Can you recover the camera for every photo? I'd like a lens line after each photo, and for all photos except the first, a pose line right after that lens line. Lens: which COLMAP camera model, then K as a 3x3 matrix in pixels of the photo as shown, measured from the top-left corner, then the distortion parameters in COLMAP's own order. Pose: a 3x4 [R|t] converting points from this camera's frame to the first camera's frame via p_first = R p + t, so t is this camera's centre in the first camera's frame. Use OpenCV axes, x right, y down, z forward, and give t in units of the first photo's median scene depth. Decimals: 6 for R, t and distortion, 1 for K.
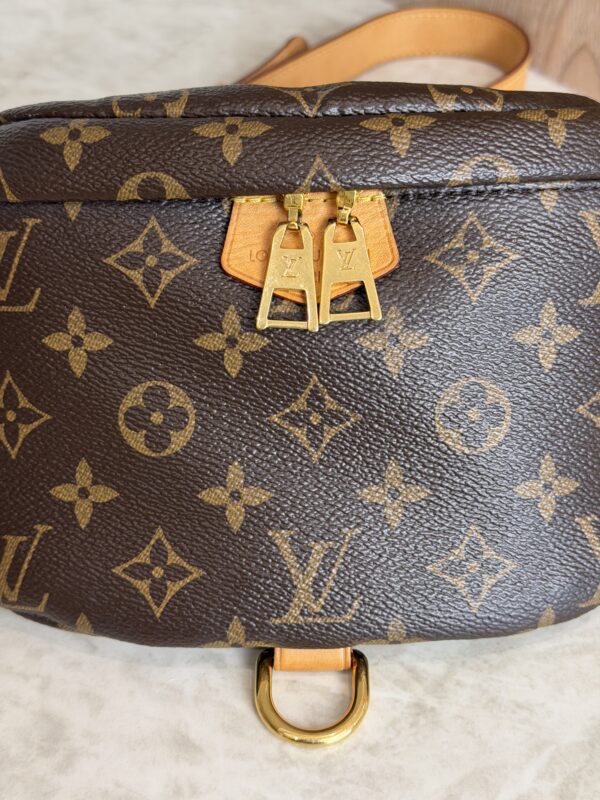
lens RADIAL K [[1188.3, 0, 300.0], [0, 1188.3, 400.0], [0, 0, 1]] dist [-0.111382, 0.572800]
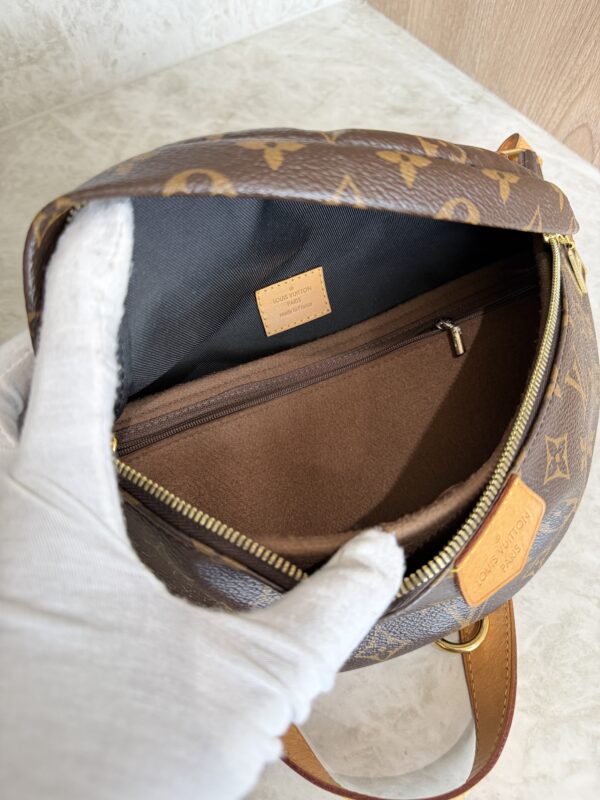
lens RADIAL K [[605.5, 0, 302.1], [0, 605.5, 391.8], [0, 0, 1]] dist [-0.029648, 0.007465]
pose [[0.997022, 0.068571, -0.035276, -0.151751], [-0.054661, 0.951123, 0.303937, -0.319867], [0.054393, -0.301103, 0.952039, 0.189433]]
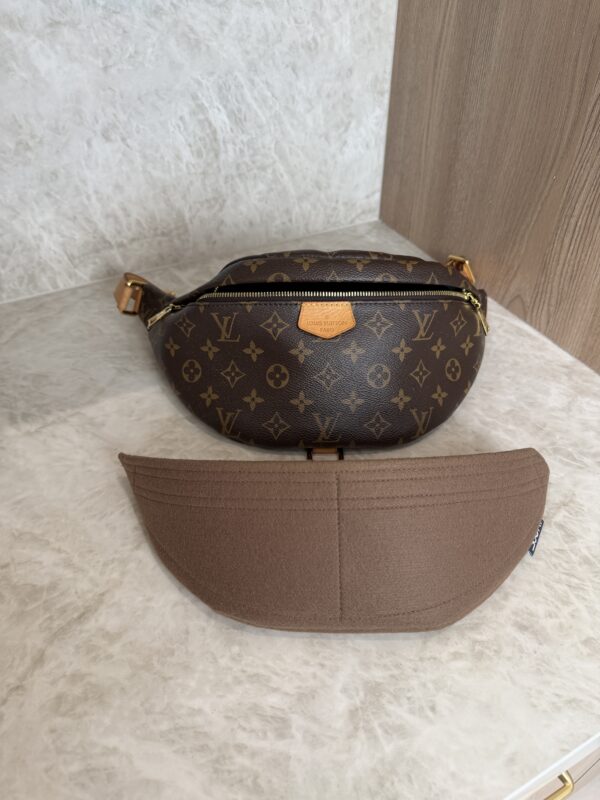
lens RADIAL K [[585.5, 0, 301.8], [0, 585.5, 398.6], [0, 0, 1]] dist [-0.009573, -0.005617]
pose [[0.978943, 0.146509, -0.142144, 0.022943], [-0.149537, 0.988697, -0.010803, -0.033815], [0.138955, 0.031832, 0.989787, -0.363666]]
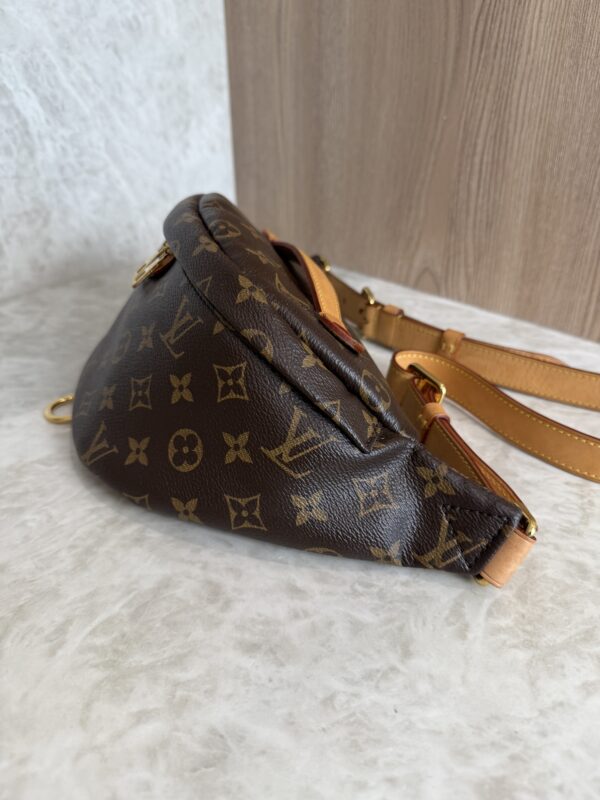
lens RADIAL K [[596.2, 0, 297.0], [0, 596.2, 398.0], [0, 0, 1]] dist [-0.040911, 0.014390]
pose [[0.994070, -0.050389, 0.096365, -0.160416], [0.069089, 0.976980, -0.201833, 0.193763], [-0.083977, 0.207294, 0.974668, 0.126135]]
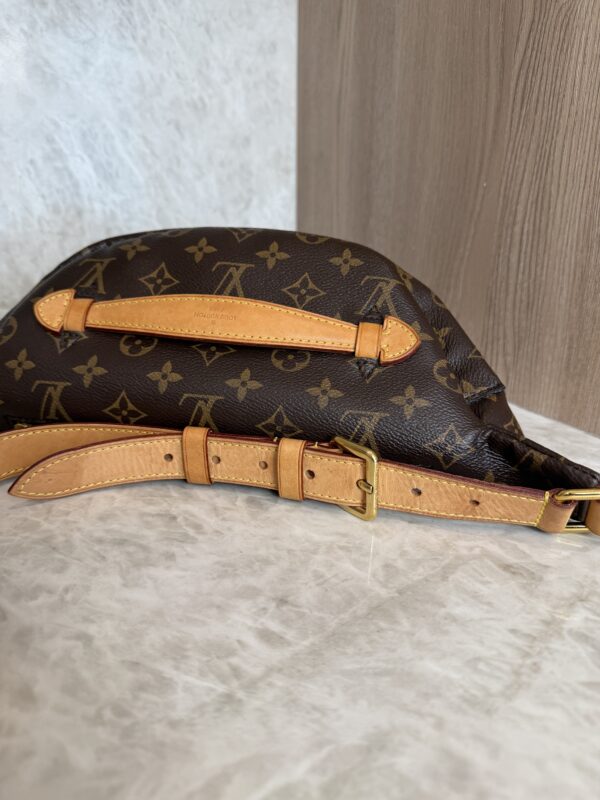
lens RADIAL K [[593.8, 0, 303.3], [0, 593.8, 396.9], [0, 0, 1]] dist [-0.038497, 0.013915]
pose [[0.987341, 0.076316, -0.139043, 0.234582], [-0.124706, 0.915206, -0.383206, 0.206731], [0.098008, 0.395695, 0.913137, 0.371792]]
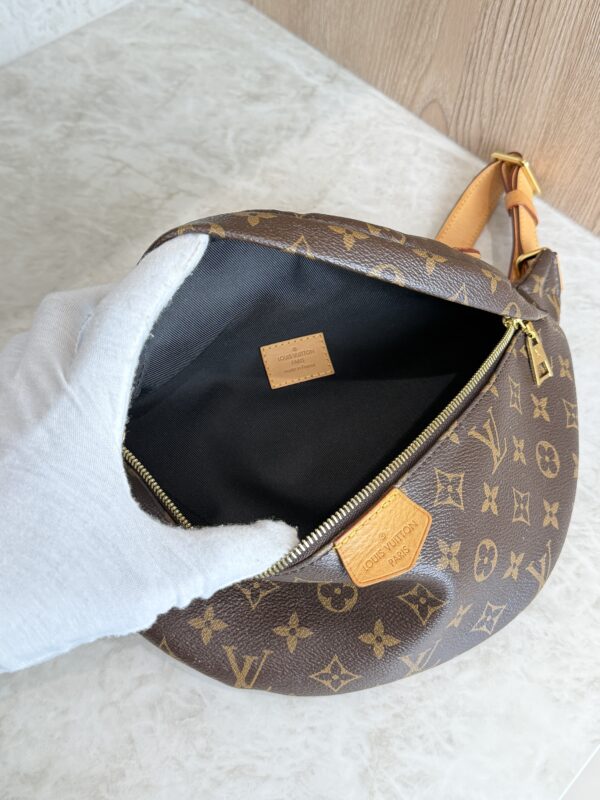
lens RADIAL K [[821.3, 0, 300.0], [0, 821.3, 400.0], [0, 0, 1]] dist [0.000084, -0.026907]
pose [[0.993427, -0.058522, 0.098380, -0.140661], [0.028518, 0.958868, 0.282418, -0.402311], [-0.110861, -0.277756, 0.954234, -0.299644]]
